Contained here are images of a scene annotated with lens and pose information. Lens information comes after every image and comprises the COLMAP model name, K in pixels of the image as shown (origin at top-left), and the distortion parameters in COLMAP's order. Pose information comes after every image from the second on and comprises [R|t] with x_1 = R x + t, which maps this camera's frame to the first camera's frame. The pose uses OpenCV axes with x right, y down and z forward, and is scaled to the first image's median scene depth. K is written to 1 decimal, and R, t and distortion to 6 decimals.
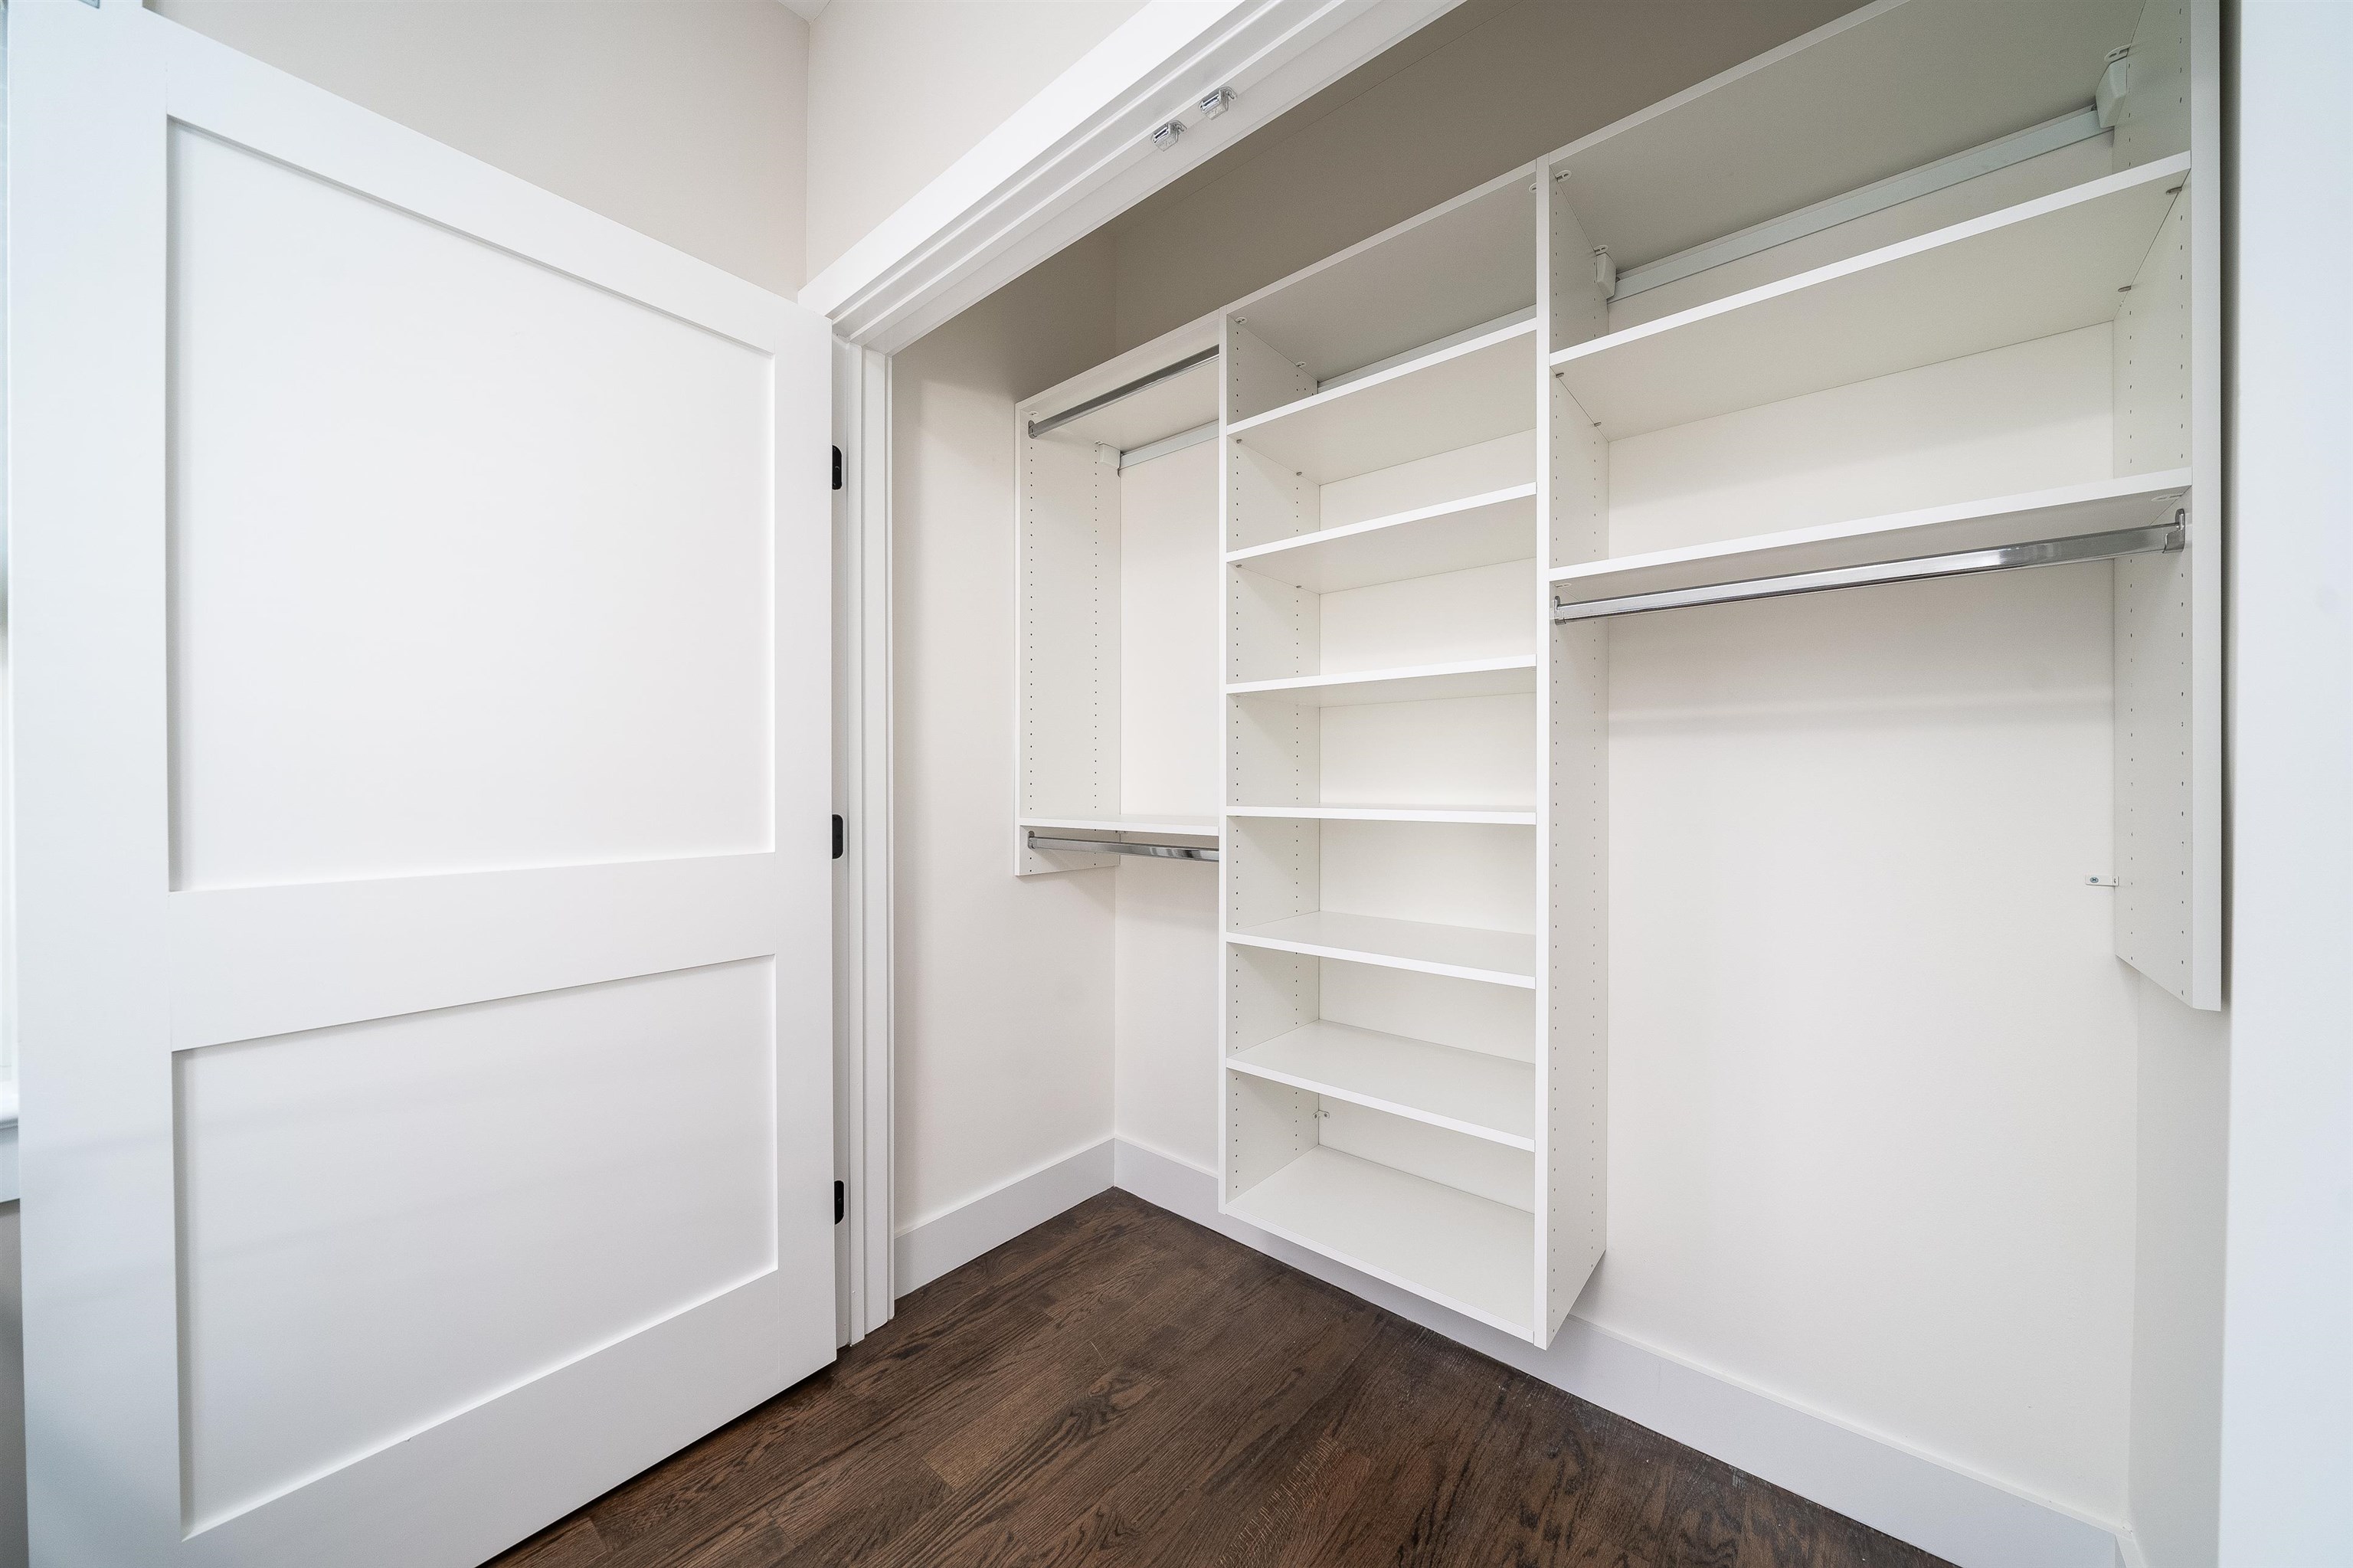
lens RADIAL K [[812.8, 0, 1176.5], [0, 812.8, 784.0], [0, 0, 1]] dist [-0.001301, -0.000066]
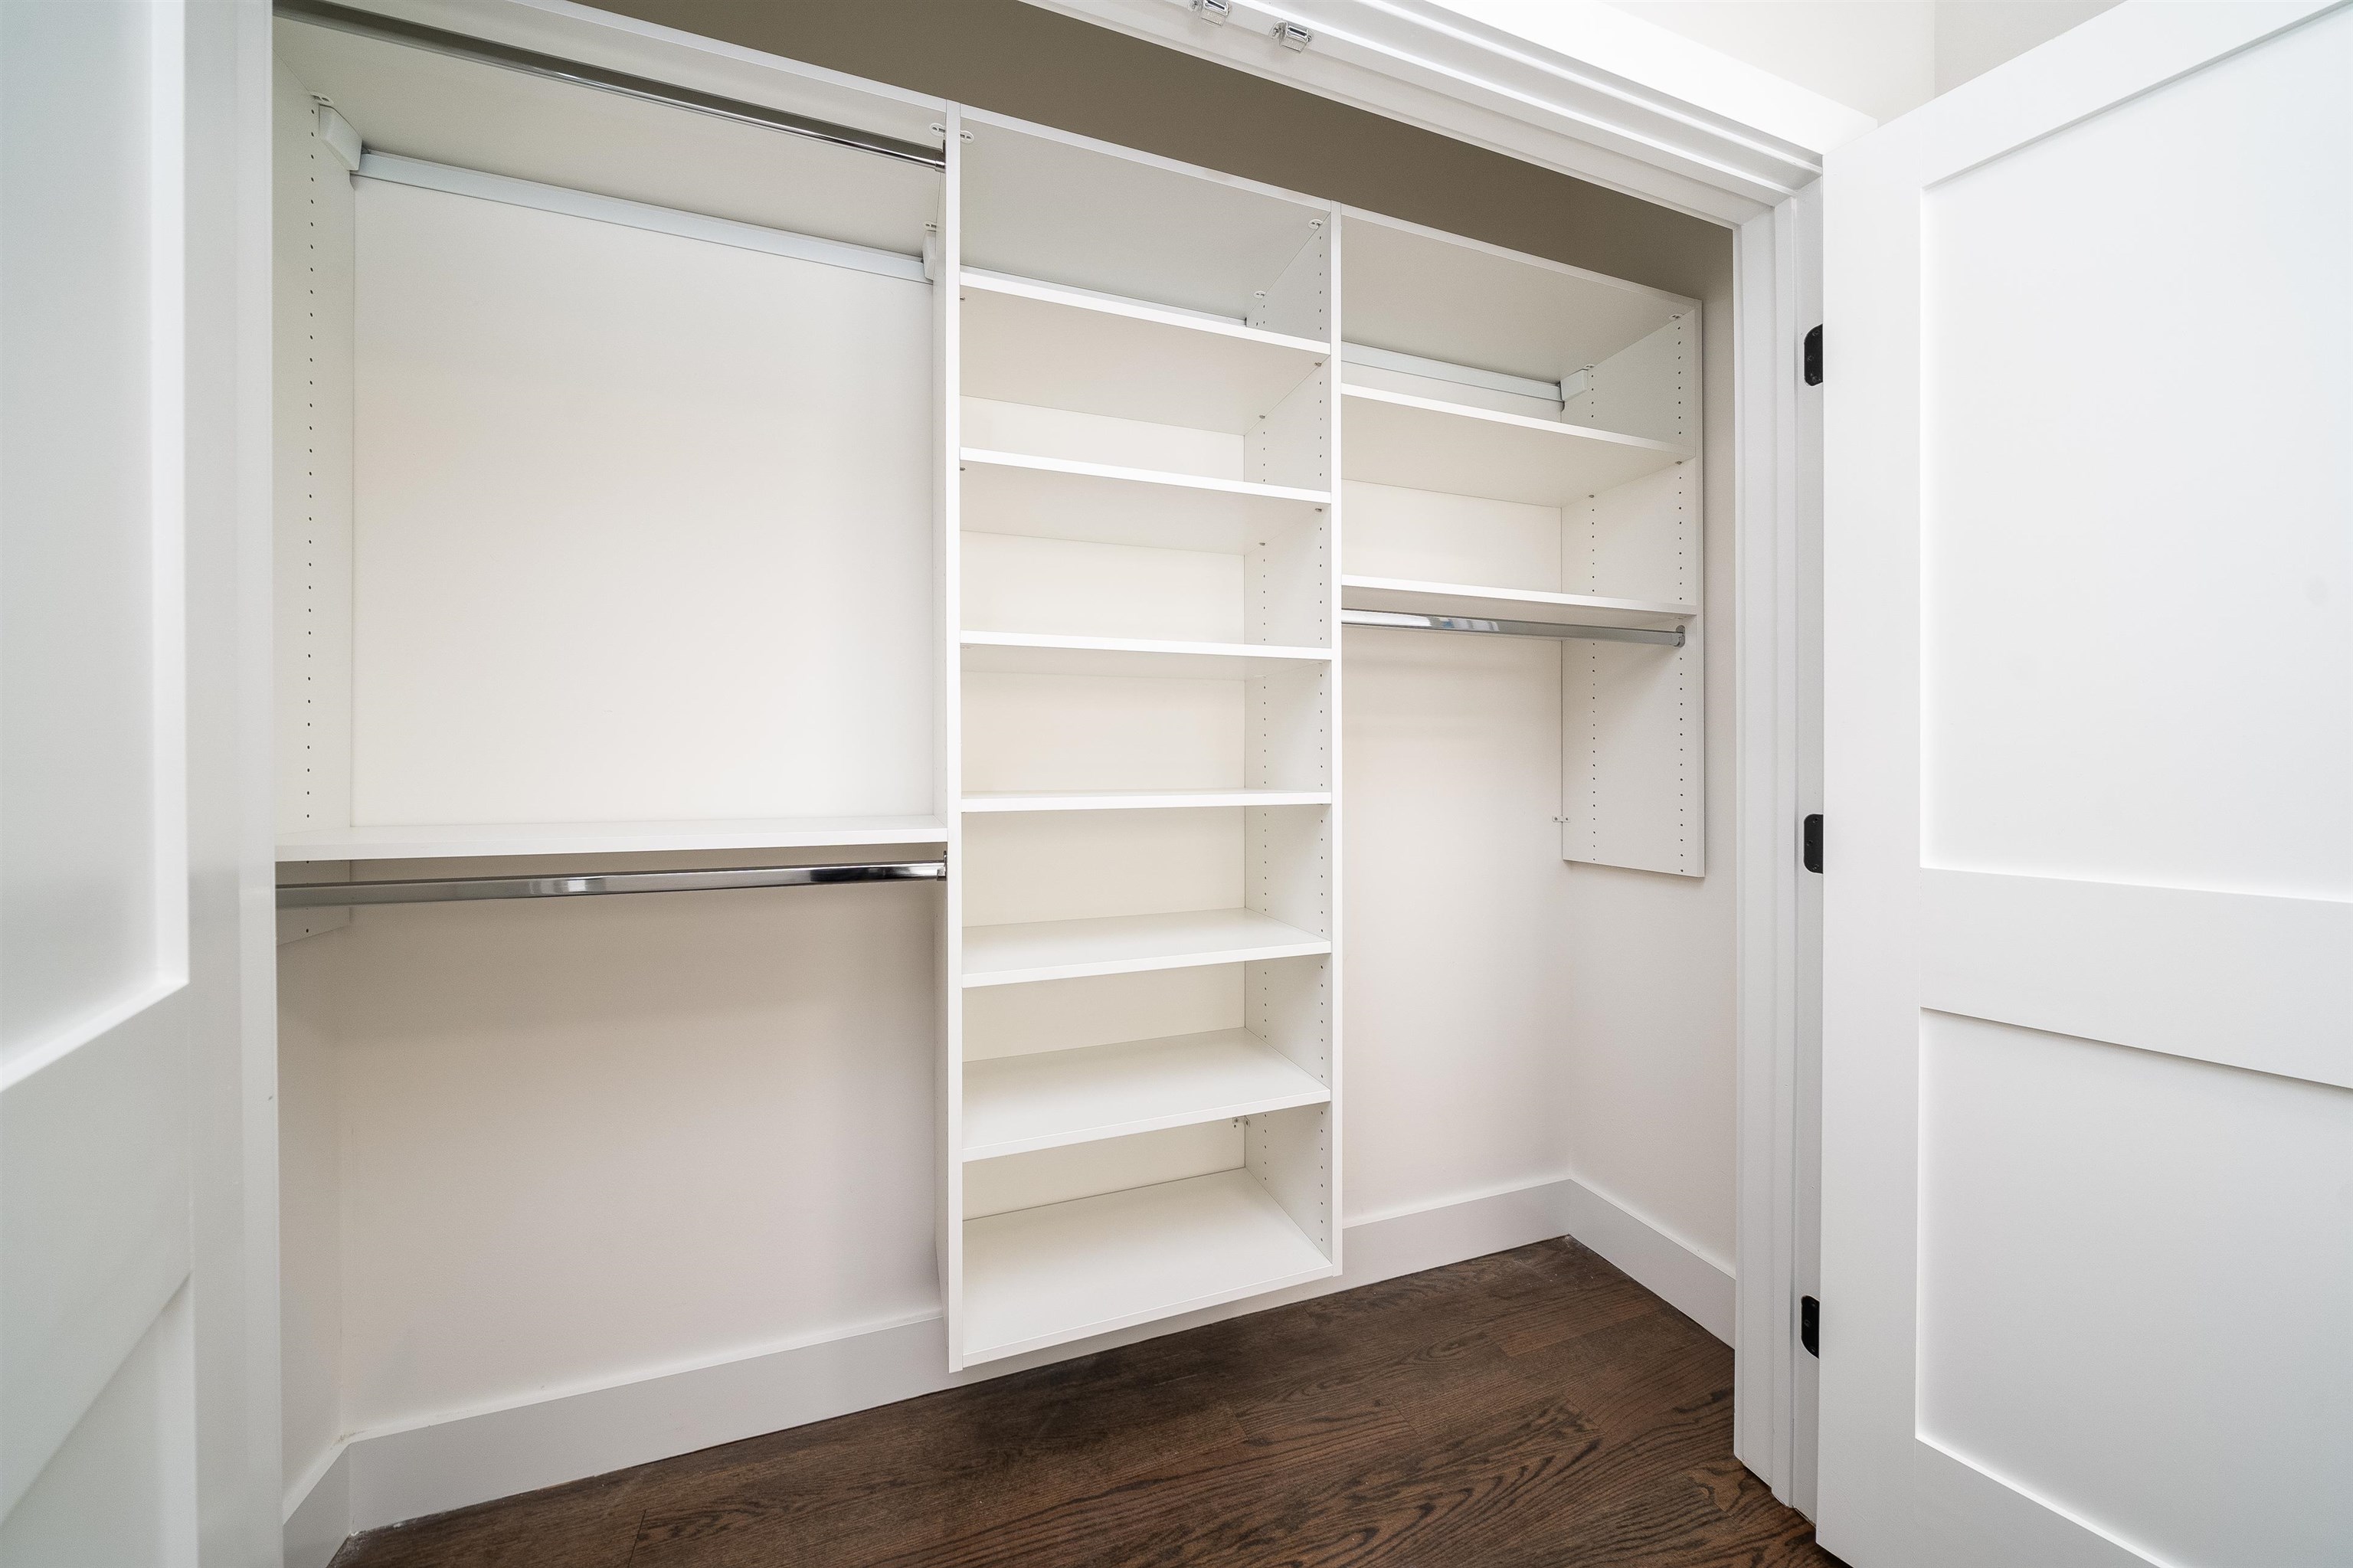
lens RADIAL K [[816.6, 0, 1178.4], [0, 816.6, 757.1], [0, 0, 1]] dist [-0.000666, 0.000005]
pose [[0.493133, -0.002363, 0.869951, -0.628999], [0.001487, 0.999997, 0.001873, -0.015326], [-0.869953, 0.000370, 0.493135, 0.628198]]
